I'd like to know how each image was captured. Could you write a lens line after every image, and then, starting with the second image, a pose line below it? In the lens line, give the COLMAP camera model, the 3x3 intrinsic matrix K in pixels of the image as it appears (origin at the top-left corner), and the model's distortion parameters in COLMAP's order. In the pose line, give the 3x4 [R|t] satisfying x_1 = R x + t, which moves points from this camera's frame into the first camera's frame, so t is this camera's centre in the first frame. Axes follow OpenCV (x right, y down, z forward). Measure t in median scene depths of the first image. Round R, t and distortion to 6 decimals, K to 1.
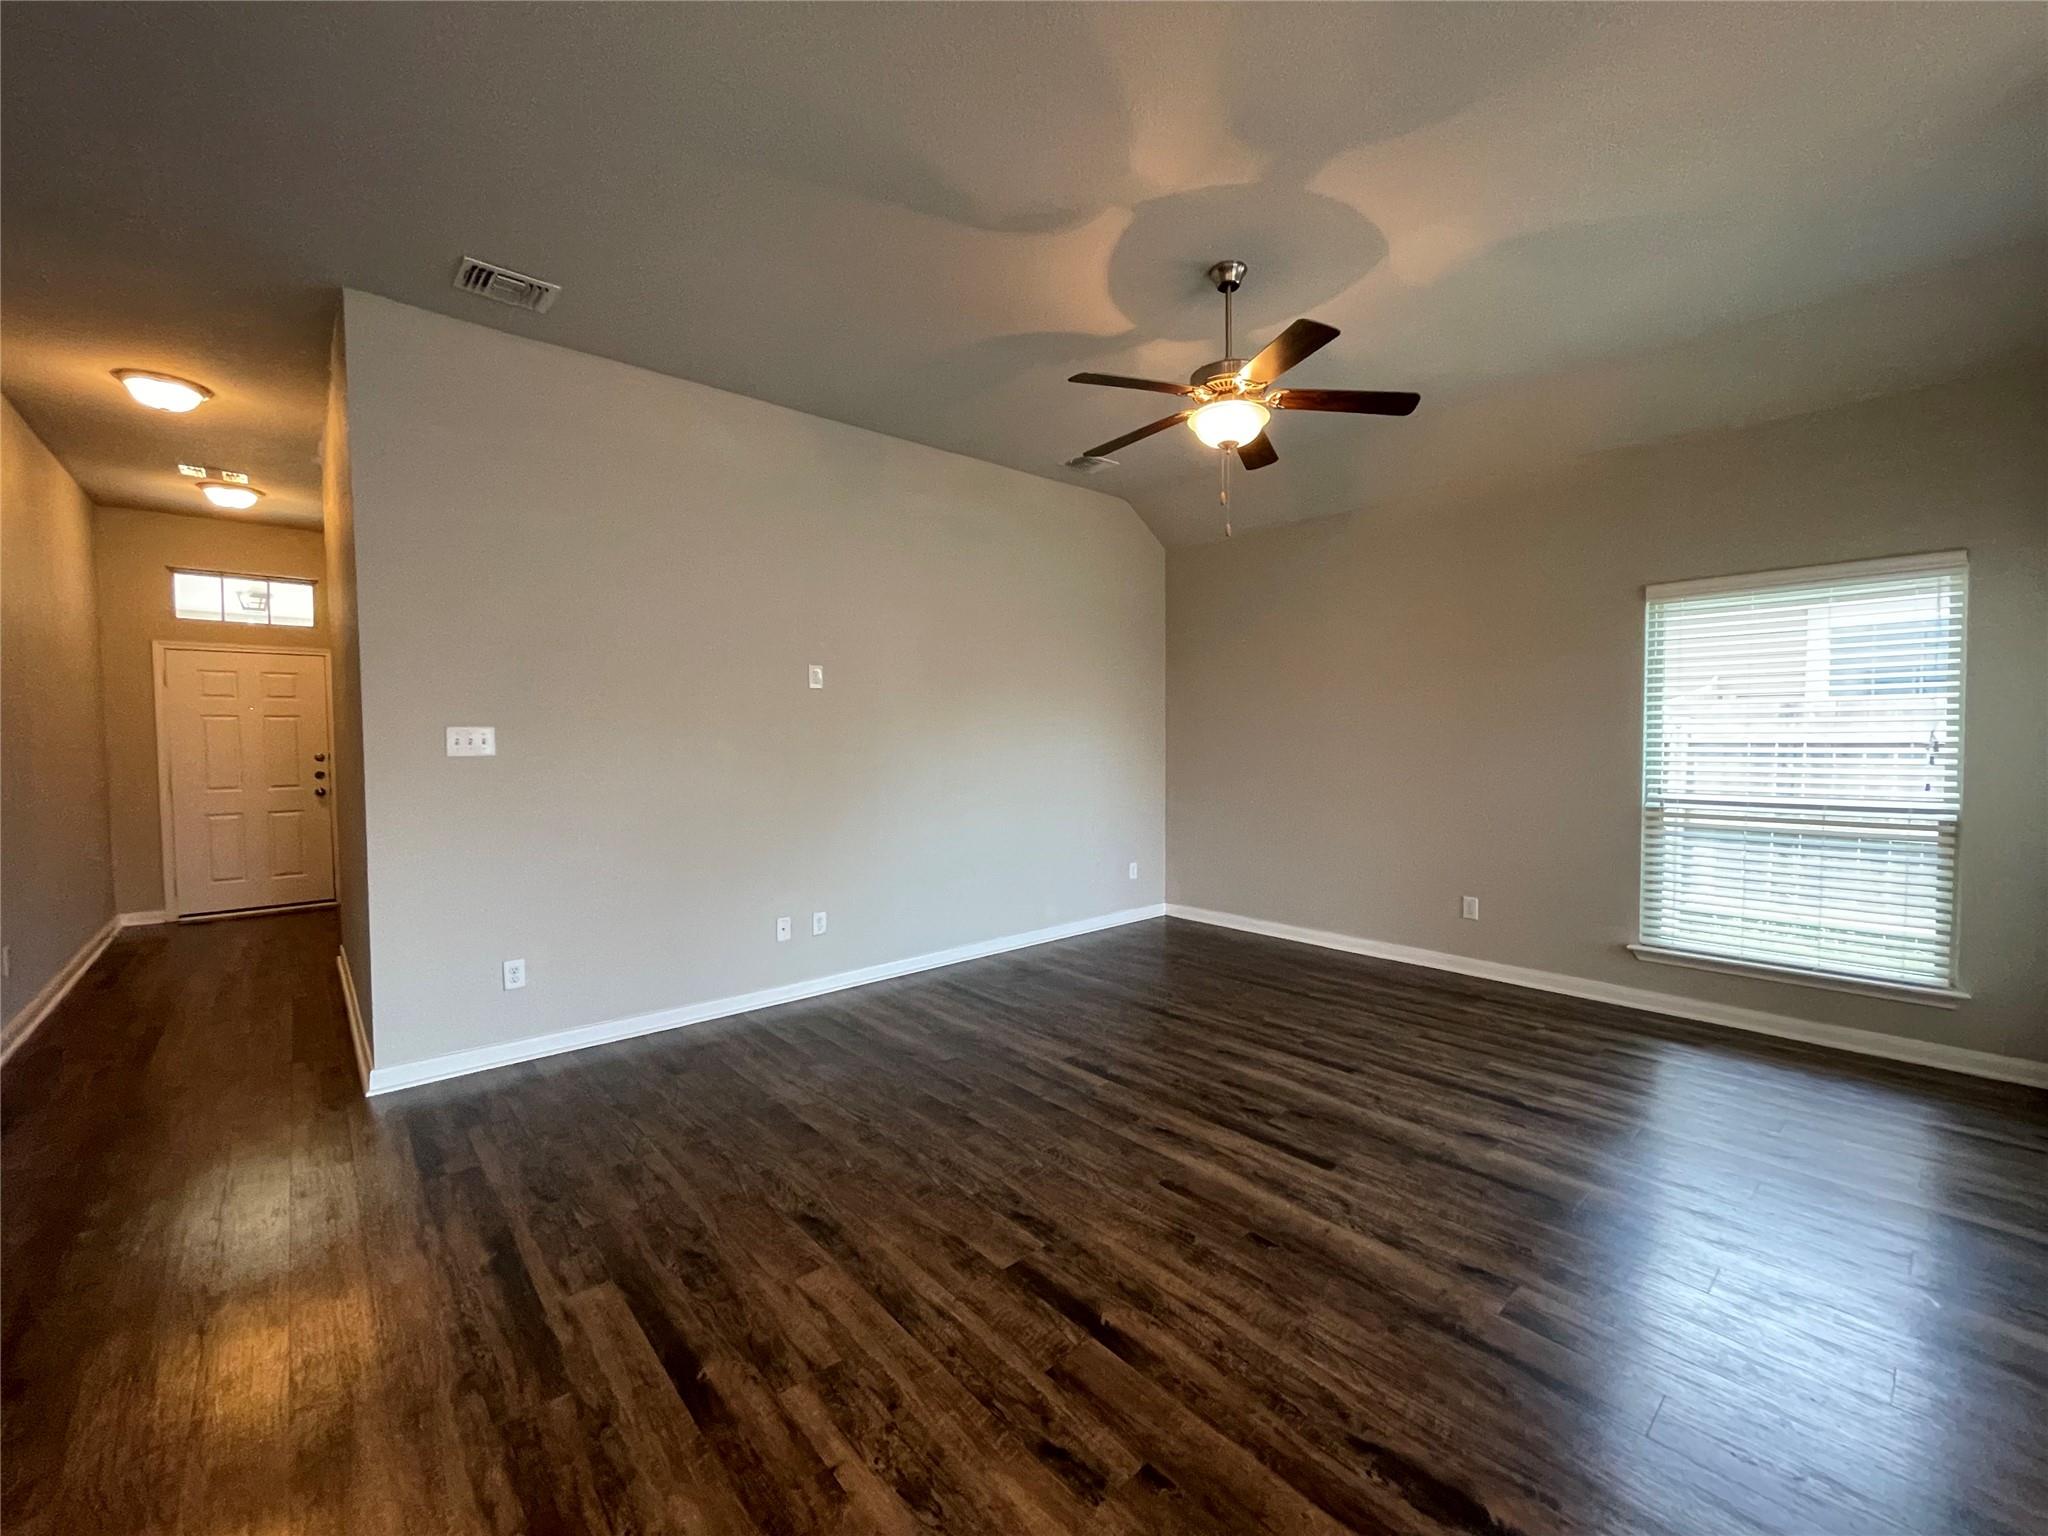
lens RADIAL K [[838.0, 0, 1024.0], [0, 838.0, 768.0], [0, 0, 1]] dist [-0.000022, 0.000350]
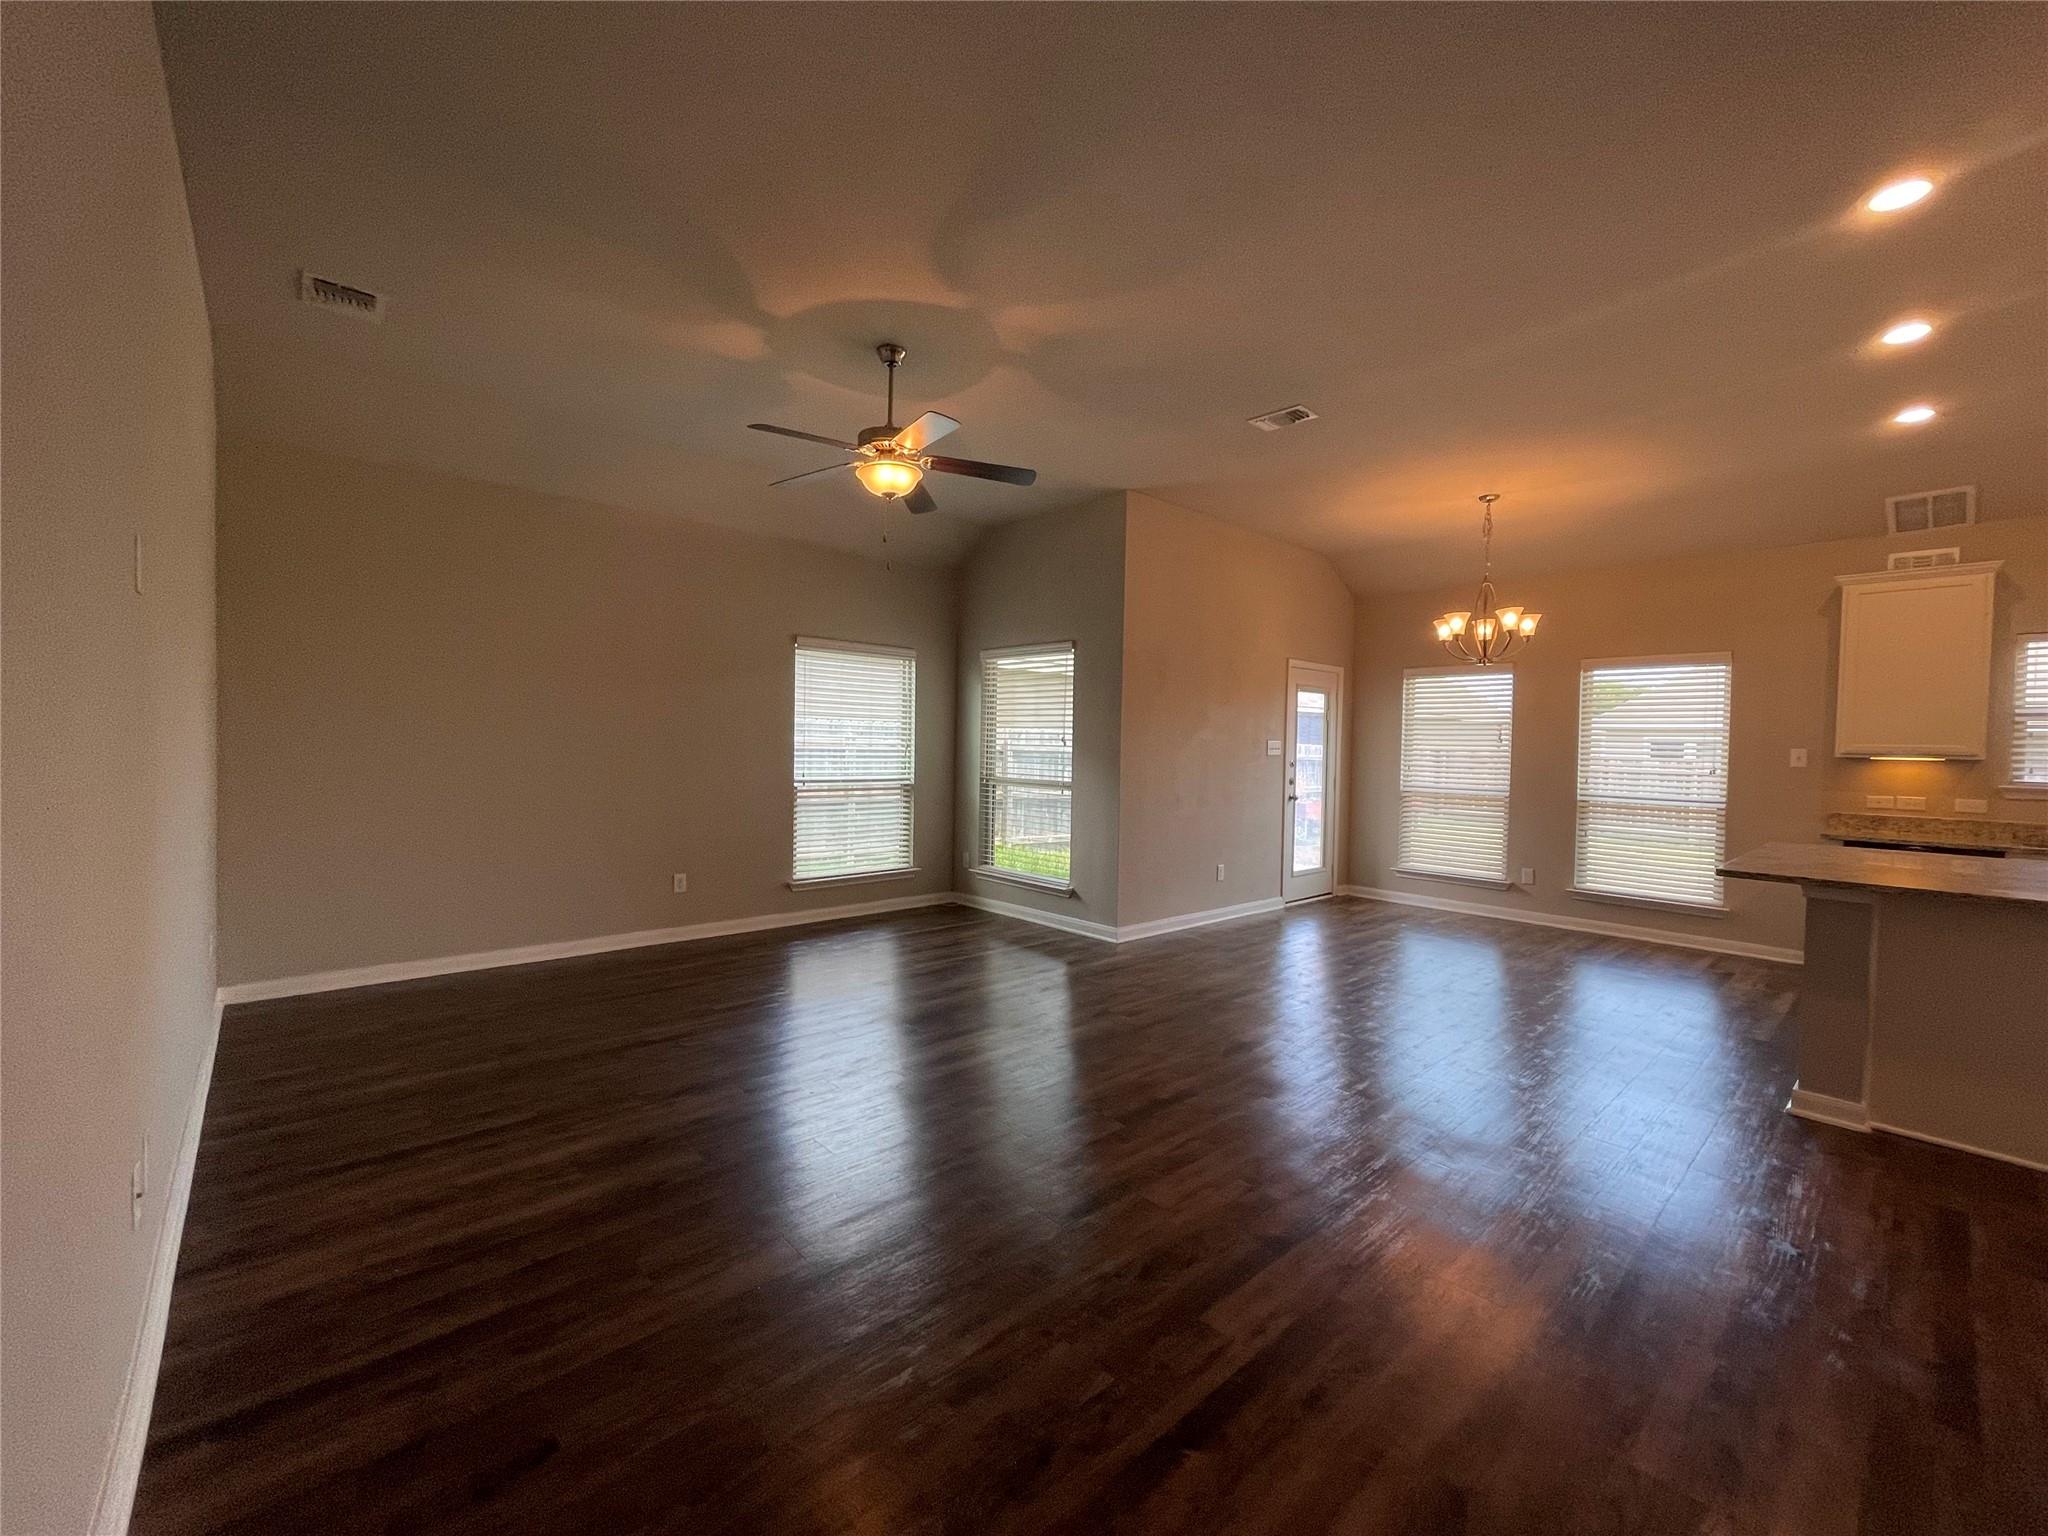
lens RADIAL K [[829.9, 0, 1028.7], [0, 829.9, 768.0], [0, 0, 1]] dist [0.001349, 0.000431]
pose [[-0.019513, -0.022531, 0.999556, -0.930053], [0.017039, 0.999593, 0.022865, -0.015419], [-0.999664, 0.017477, -0.019121, 0.797910]]
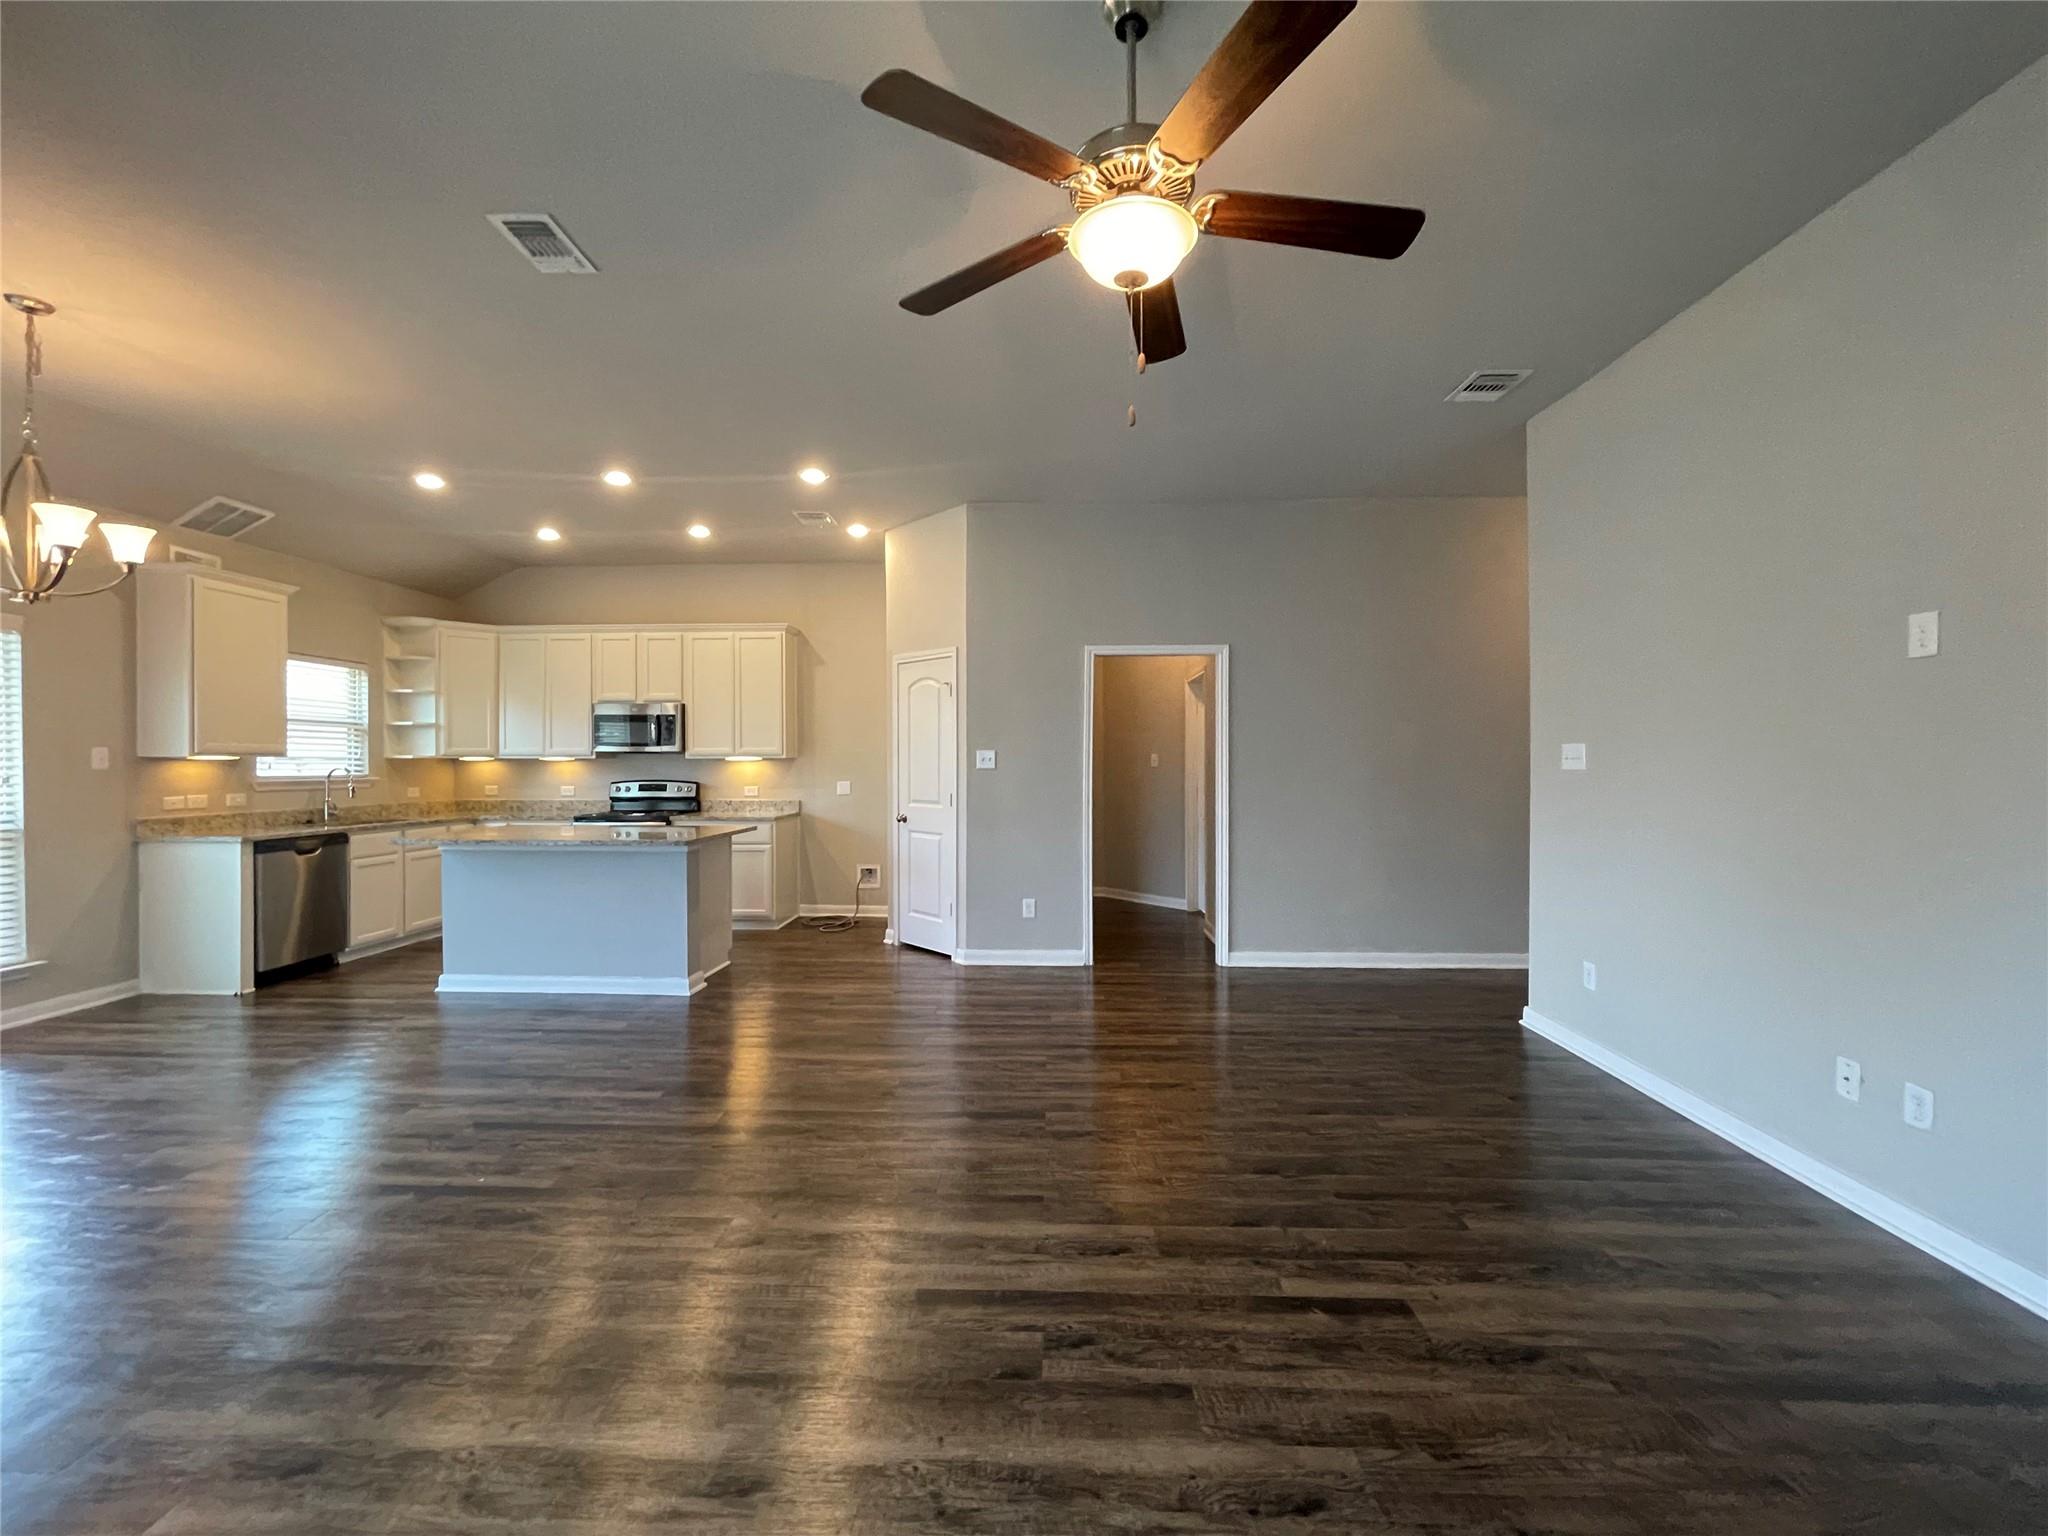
lens RADIAL K [[830.8, 0, 1021.9], [0, 830.8, 764.2], [0, 0, 1]] dist [-0.002832, 0.000593]
pose [[-0.689245, 0.008504, -0.724479, 0.724318], [-0.022965, 0.999172, 0.033576, -0.045792], [0.724164, 0.039779, -0.688479, 1.331701]]
